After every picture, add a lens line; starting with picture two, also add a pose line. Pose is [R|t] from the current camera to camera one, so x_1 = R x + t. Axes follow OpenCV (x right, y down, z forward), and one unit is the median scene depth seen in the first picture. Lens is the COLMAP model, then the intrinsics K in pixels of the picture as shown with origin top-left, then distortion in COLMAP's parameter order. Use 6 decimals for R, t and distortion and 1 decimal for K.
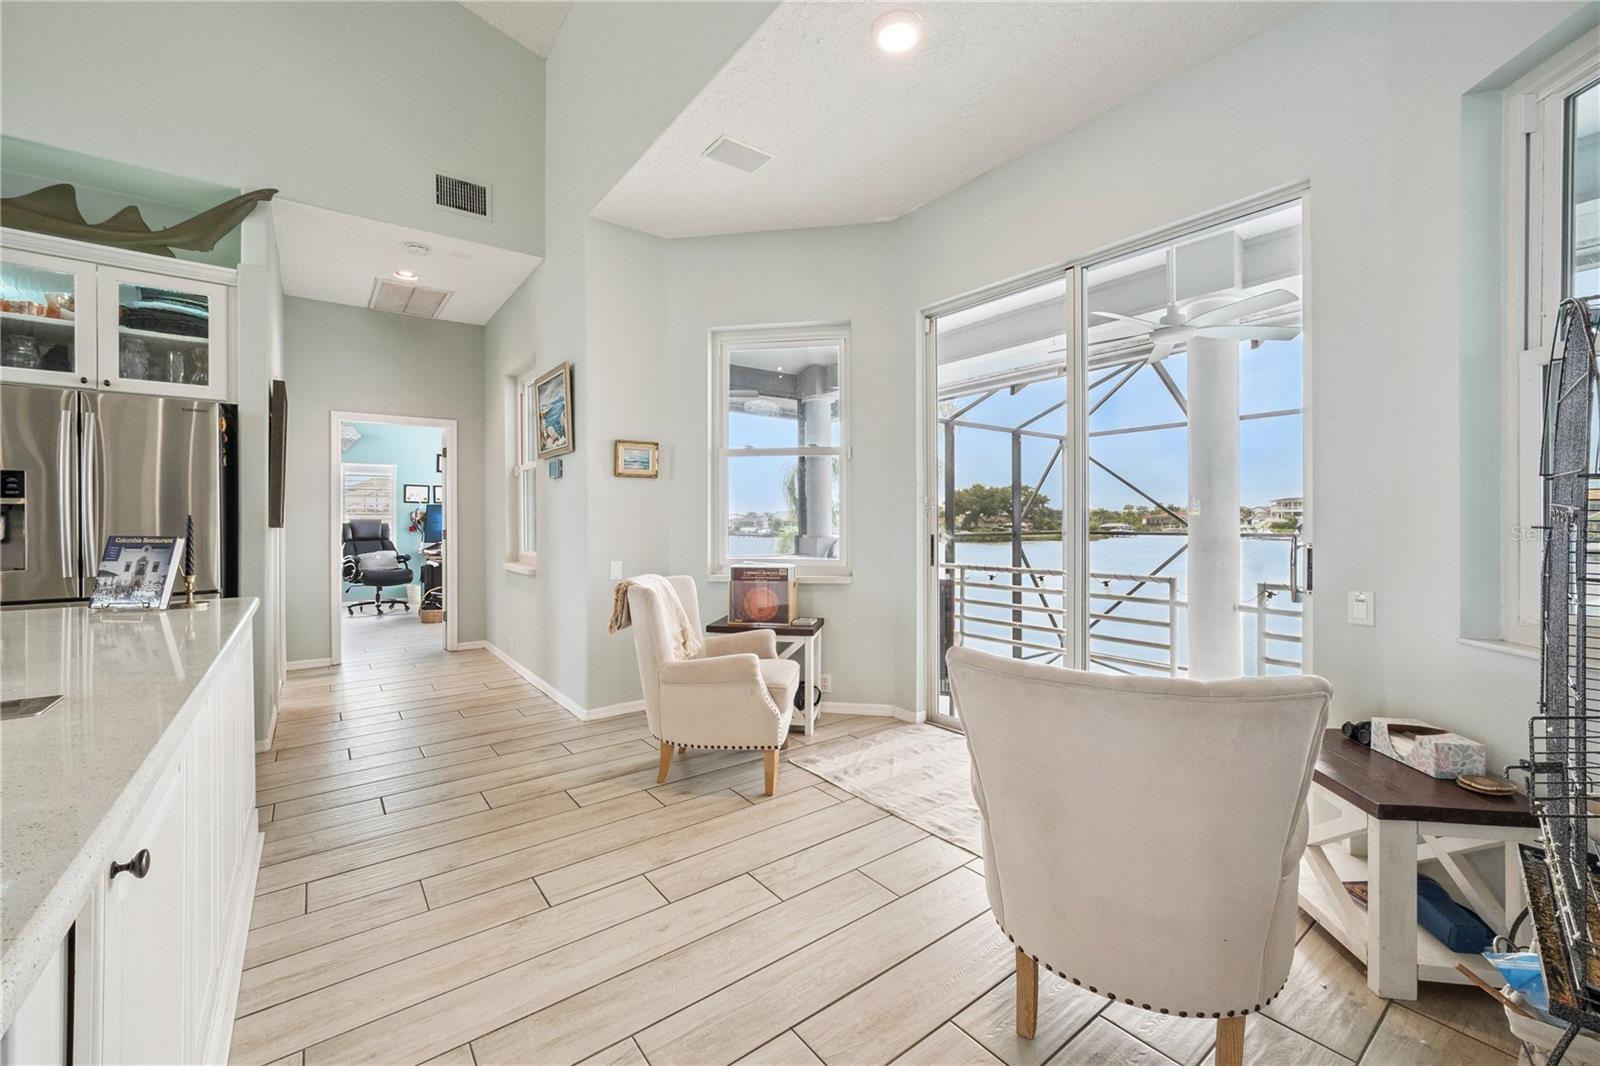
lens RADIAL K [[646.9, 0, 799.1], [0, 646.9, 519.5], [0, 0, 1]] dist [-0.006825, 0.002273]
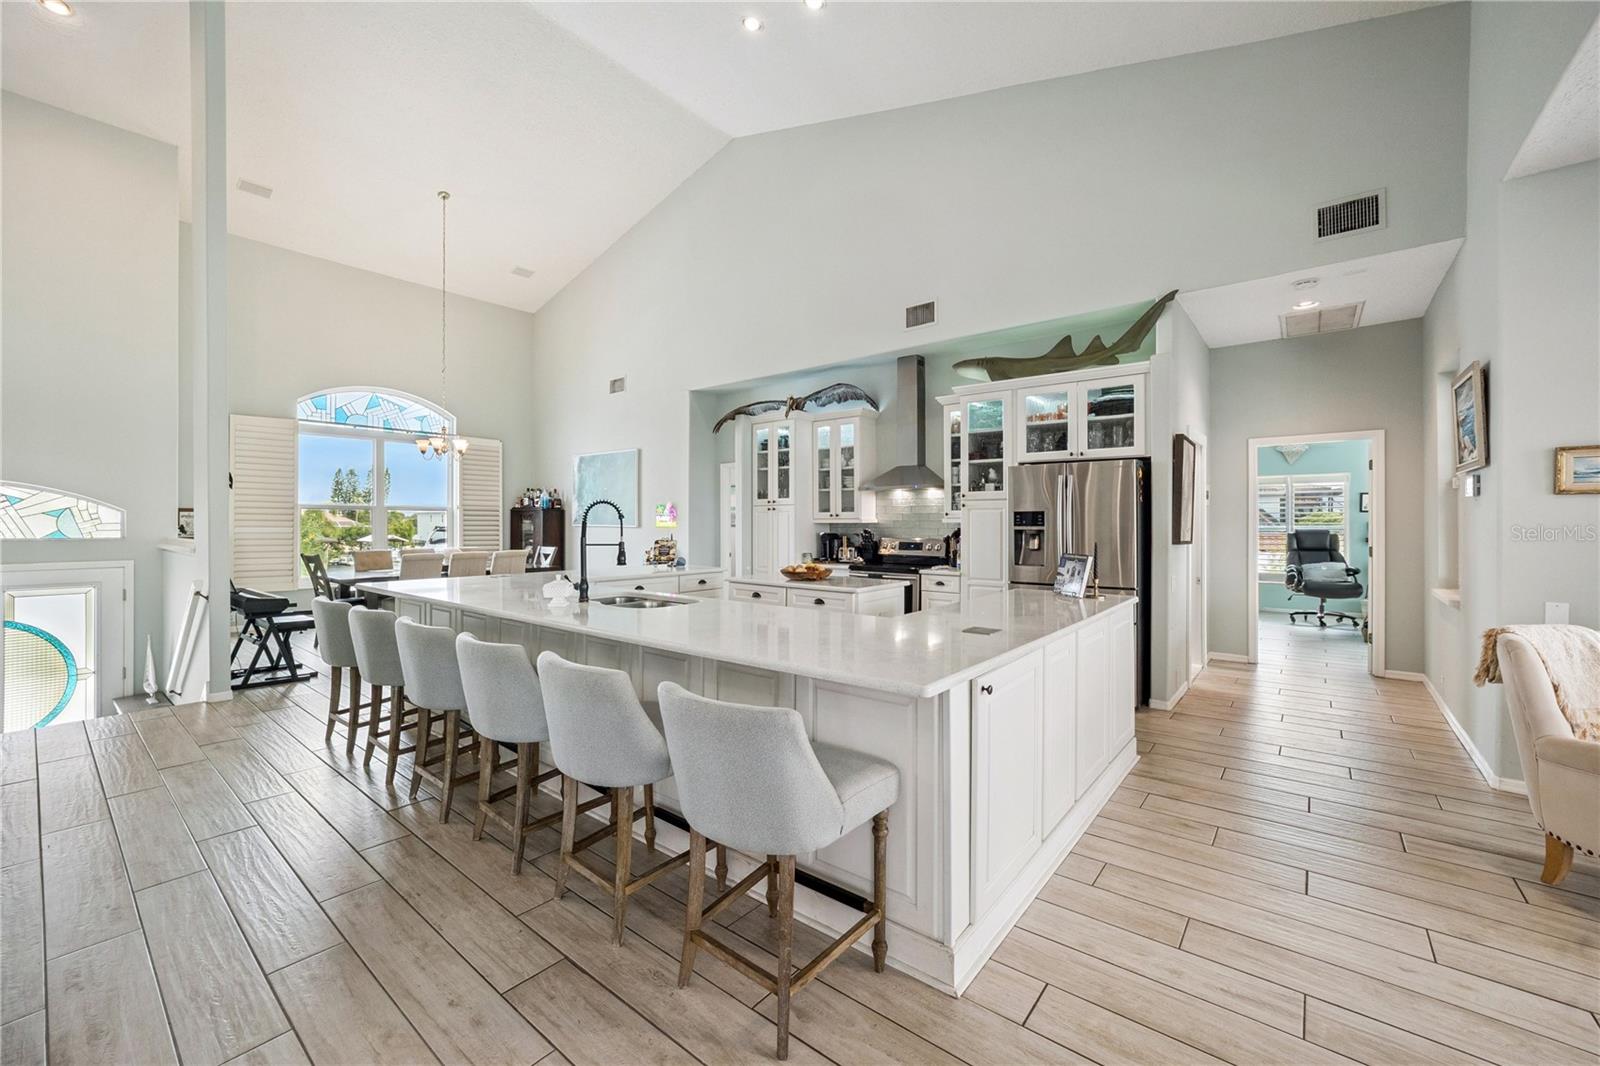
lens RADIAL K [[646.9, 0, 772.5], [0, 646.9, 516.7], [0, 0, 1]] dist [-0.006825, 0.002273]
pose [[0.219729, -0.002830, -0.975557, 0.303247], [-0.000357, 0.999995, -0.002981, -0.041559], [0.975561, 0.001003, 0.219727, -0.106564]]
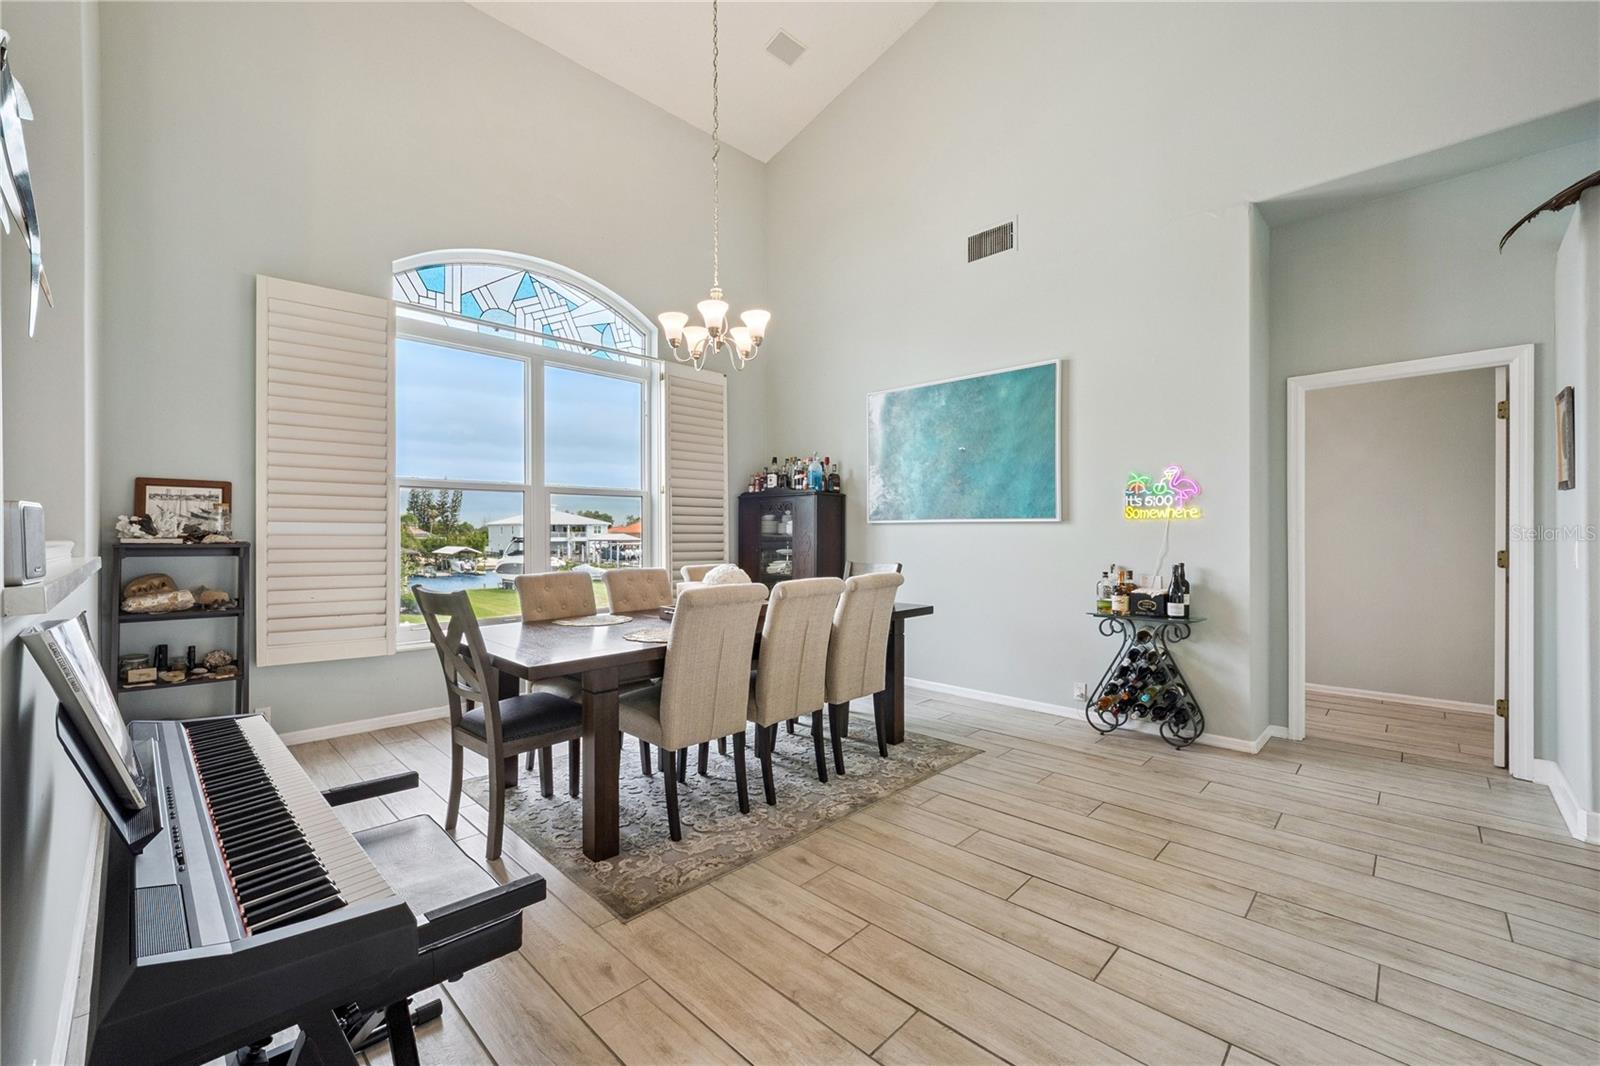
lens RADIAL K [[646.9, 0, 771.6], [0, 646.9, 533.6], [0, 0, 1]] dist [-0.006825, 0.002273]
pose [[0.137189, 0.005408, -0.990530, -1.145105], [0.004650, 0.999971, 0.006104, 0.004772], [0.990534, -0.005443, 0.137160, -0.774795]]
